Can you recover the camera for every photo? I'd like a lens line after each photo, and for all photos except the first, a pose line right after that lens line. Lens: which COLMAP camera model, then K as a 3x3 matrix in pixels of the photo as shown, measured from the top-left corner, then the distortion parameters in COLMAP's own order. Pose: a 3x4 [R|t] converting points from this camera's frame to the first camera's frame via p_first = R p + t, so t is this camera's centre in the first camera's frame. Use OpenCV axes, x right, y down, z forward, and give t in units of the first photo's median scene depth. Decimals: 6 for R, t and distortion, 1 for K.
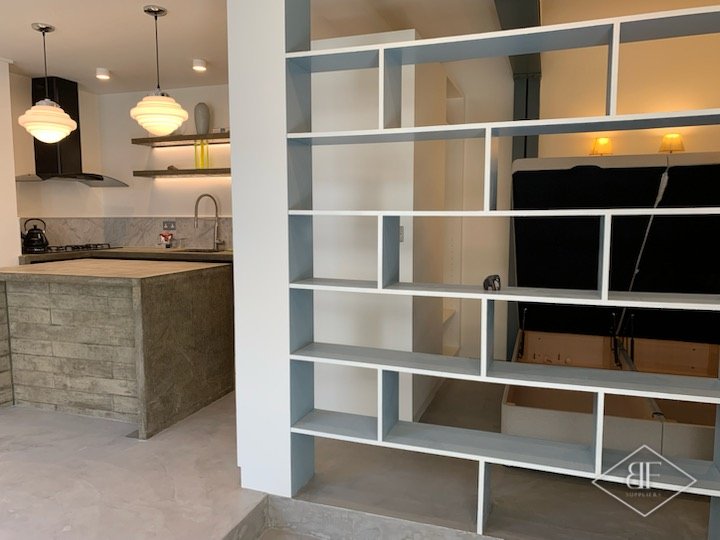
lens RADIAL K [[569.2, 0, 360.0], [0, 569.2, 270.0], [0, 0, 1]] dist [0.010138, 0.006680]
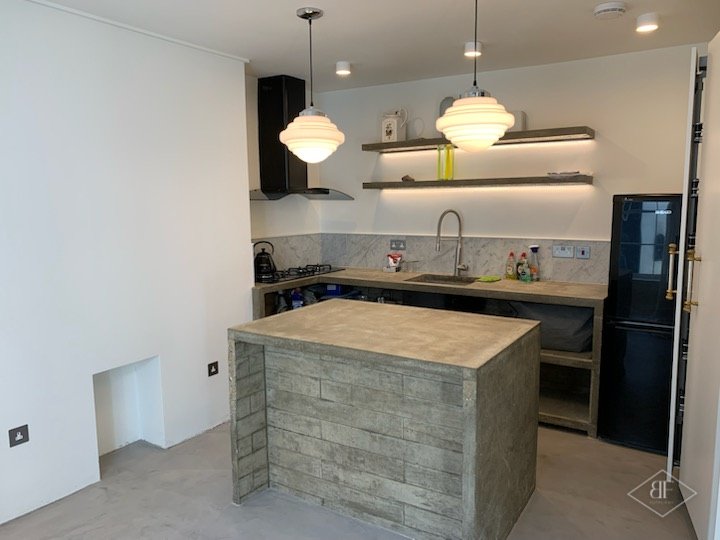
lens RADIAL K [[549.9, 0, 360.0], [0, 549.9, 270.0], [0, 0, 1]] dist [0.057576, -0.102076]
pose [[0.976414, 0.024471, -0.214517, -0.323714], [-0.016872, 0.999166, 0.037180, -0.106720], [0.215248, -0.032684, 0.976012, 0.276325]]
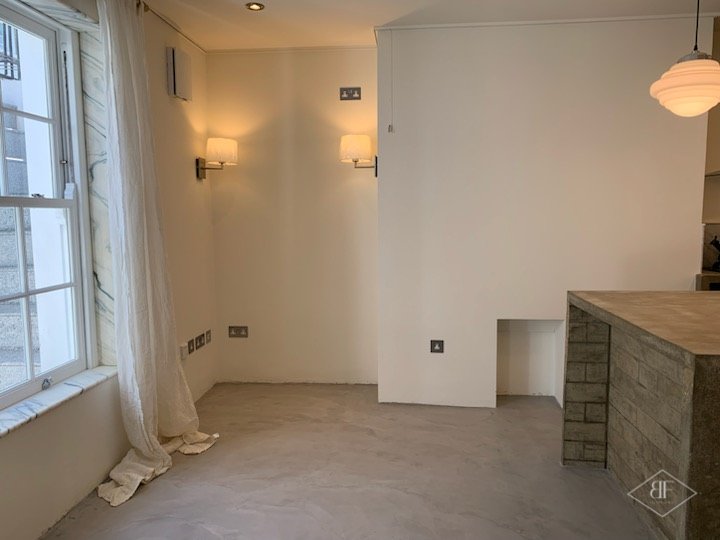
lens RADIAL K [[565.3, 0, 360.0], [0, 565.3, 270.0], [0, 0, 1]] dist [0.052848, -0.001443]
pose [[0.243495, 0.104035, -0.964306, 0.034967], [-0.091413, 0.992267, 0.083969, -0.066862], [0.965585, 0.067704, 0.251122, 0.476899]]
